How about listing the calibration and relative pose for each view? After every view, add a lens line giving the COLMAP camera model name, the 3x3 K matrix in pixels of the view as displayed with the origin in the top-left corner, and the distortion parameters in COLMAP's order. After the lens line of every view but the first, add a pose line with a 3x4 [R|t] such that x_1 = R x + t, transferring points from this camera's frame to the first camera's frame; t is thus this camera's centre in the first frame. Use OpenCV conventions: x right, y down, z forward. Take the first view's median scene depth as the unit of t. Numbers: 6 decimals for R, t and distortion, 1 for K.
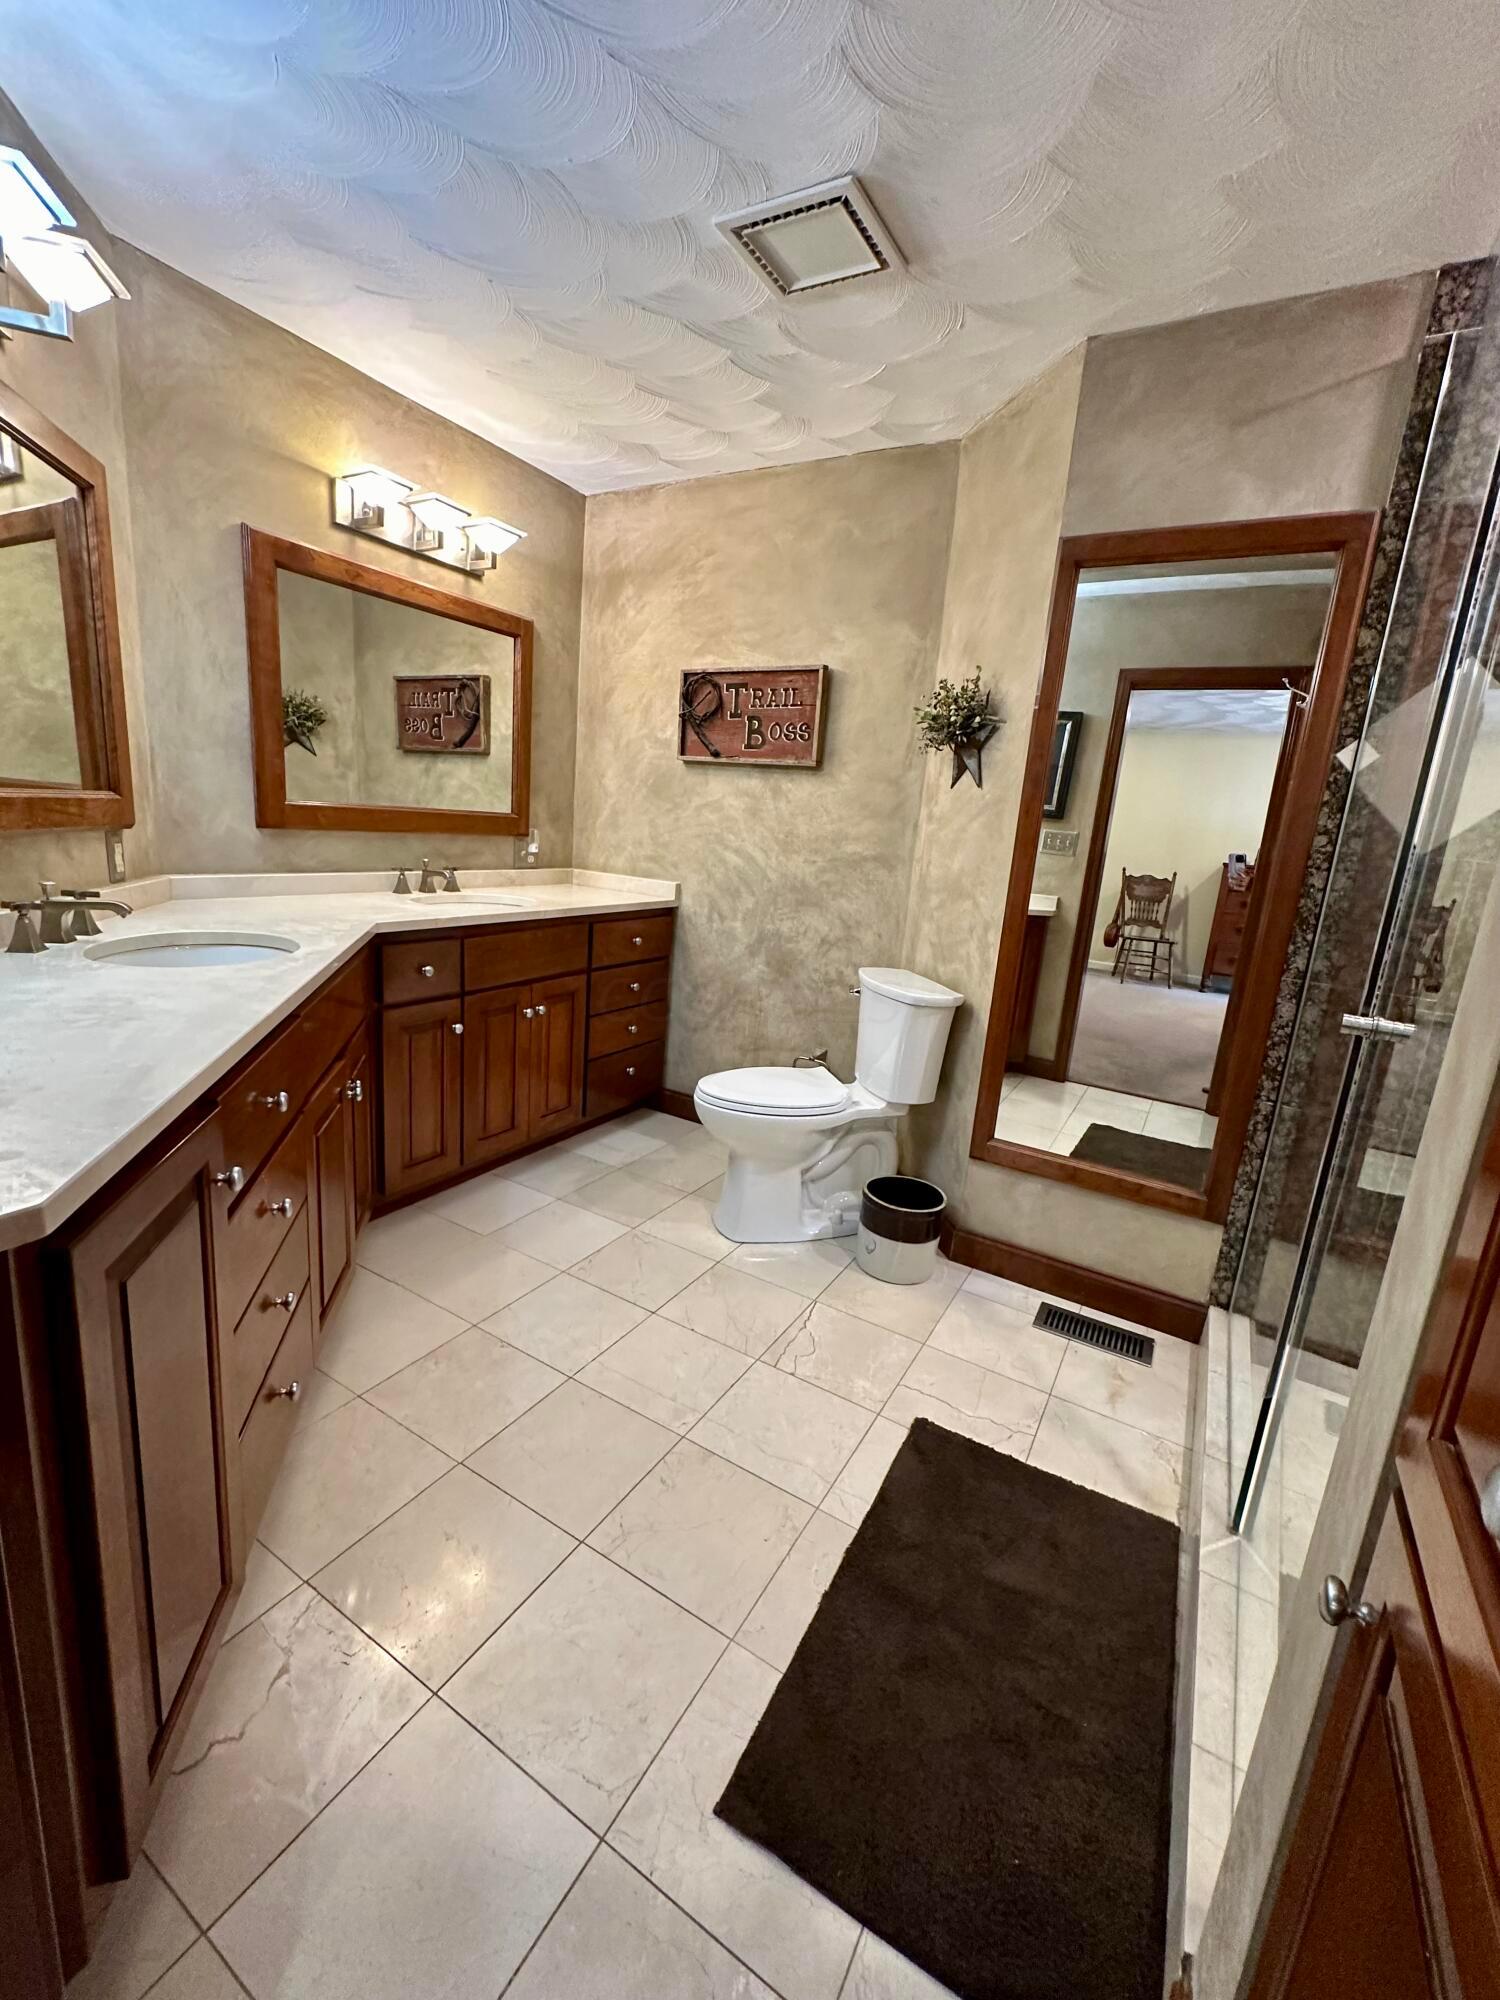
lens RADIAL K [[826.3, 0, 750.0], [0, 826.3, 1000.0], [0, 0, 1]] dist [0.000066, -0.000049]
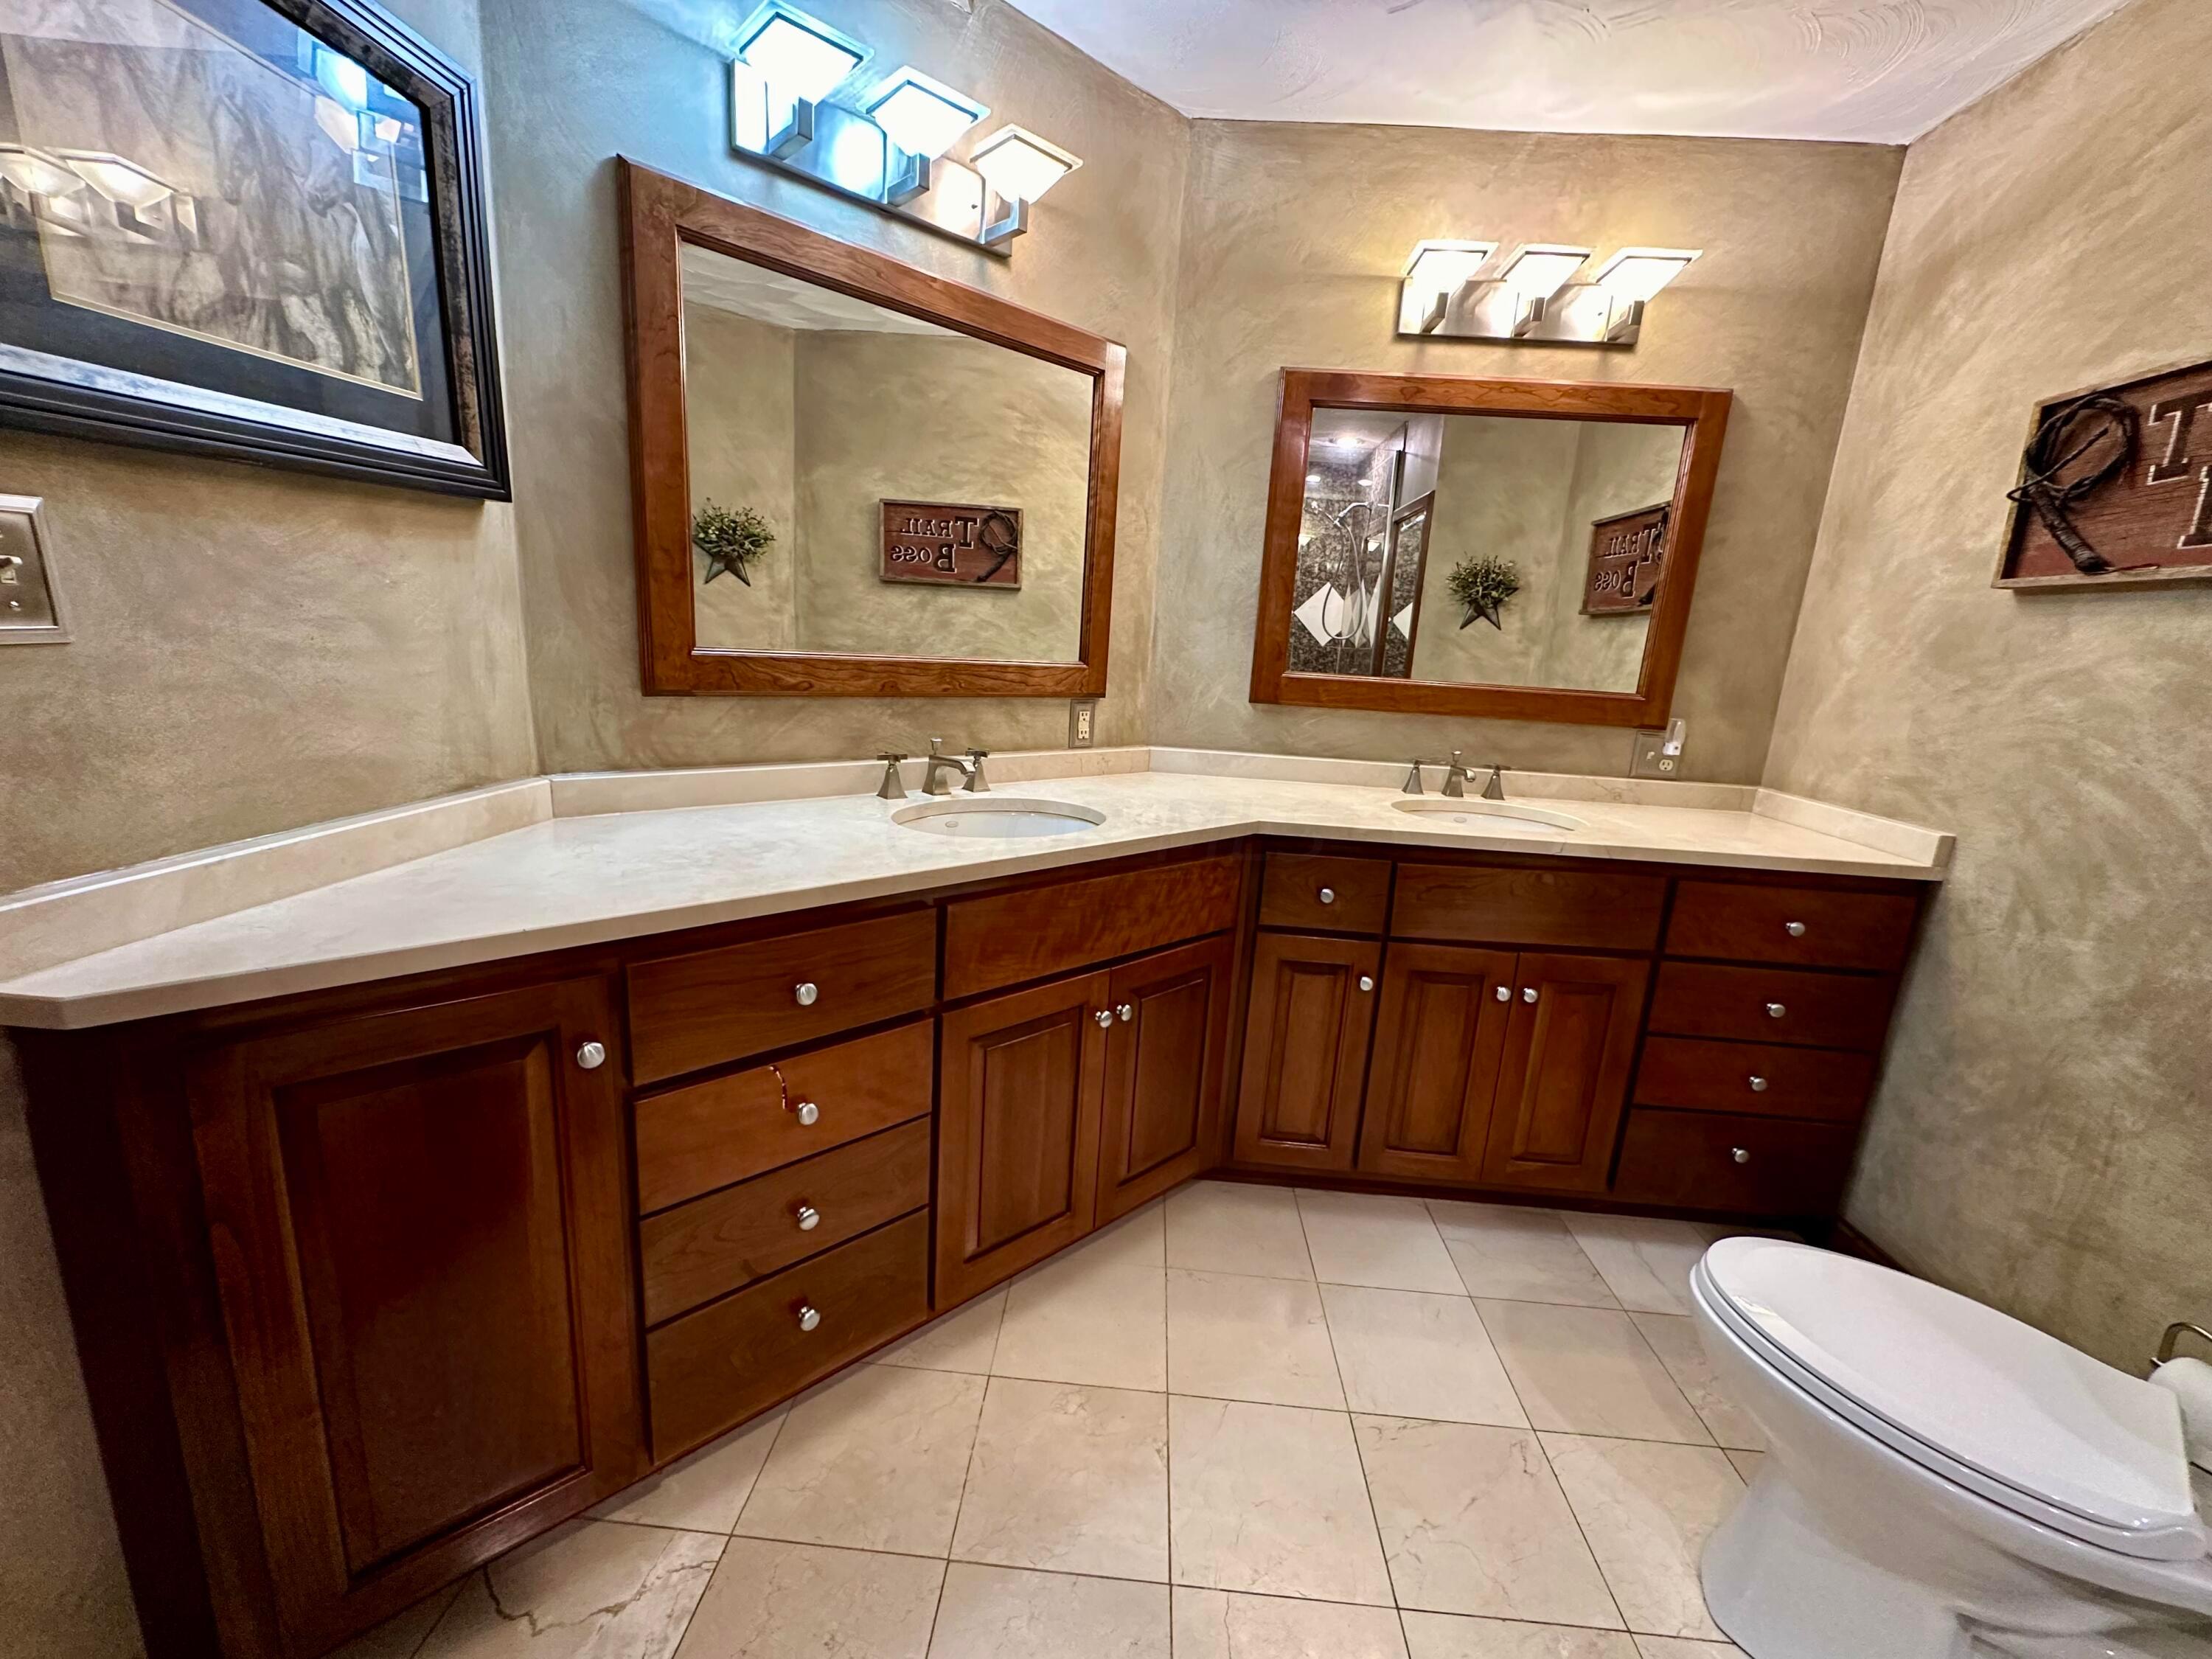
lens RADIAL K [[880.3, 0, 1106.0], [0, 880.3, 829.5], [0, 0, 1]] dist [-0.002508, 0.000049]
pose [[0.459483, 0.141809, -0.876793, 0.146955], [-0.215286, 0.975516, 0.044955, -0.062433], [0.861700, 0.168105, 0.478763, 0.324720]]
